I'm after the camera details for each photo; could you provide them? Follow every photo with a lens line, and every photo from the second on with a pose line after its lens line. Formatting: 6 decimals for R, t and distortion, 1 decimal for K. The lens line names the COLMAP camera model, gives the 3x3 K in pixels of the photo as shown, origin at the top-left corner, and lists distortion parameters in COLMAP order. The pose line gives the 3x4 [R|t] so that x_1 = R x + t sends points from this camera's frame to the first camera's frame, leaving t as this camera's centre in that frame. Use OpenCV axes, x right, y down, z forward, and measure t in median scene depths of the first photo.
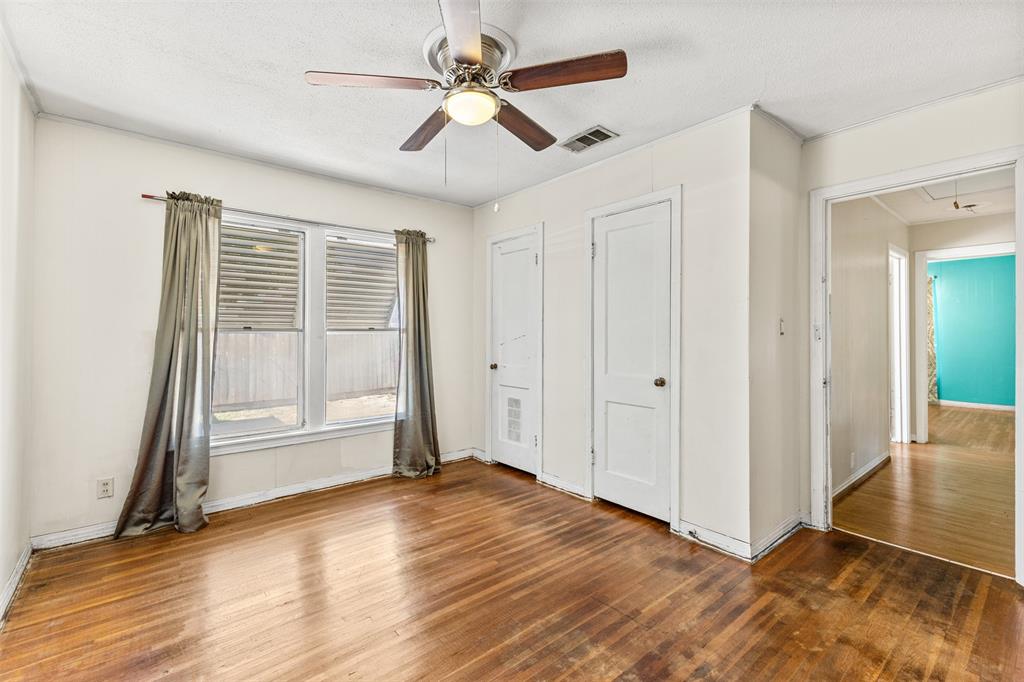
lens RADIAL K [[441.3, 0, 514.2], [0, 441.3, 336.6], [0, 0, 1]] dist [0.003804, -0.000175]
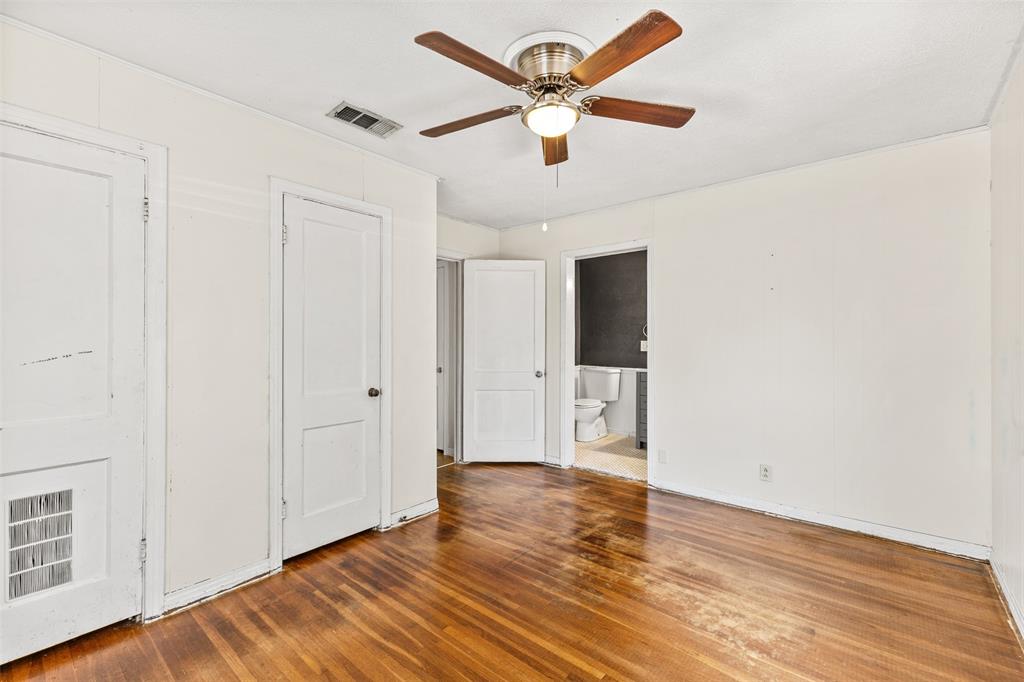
lens RADIAL K [[441.3, 0, 514.2], [0, 441.3, 336.6], [0, 0, 1]] dist [0.003804, -0.000175]
pose [[-0.167312, 0.001082, 0.985903, -0.761697], [0.007443, 0.999972, 0.000166, -0.022334], [-0.985876, 0.007366, -0.167315, 0.890673]]
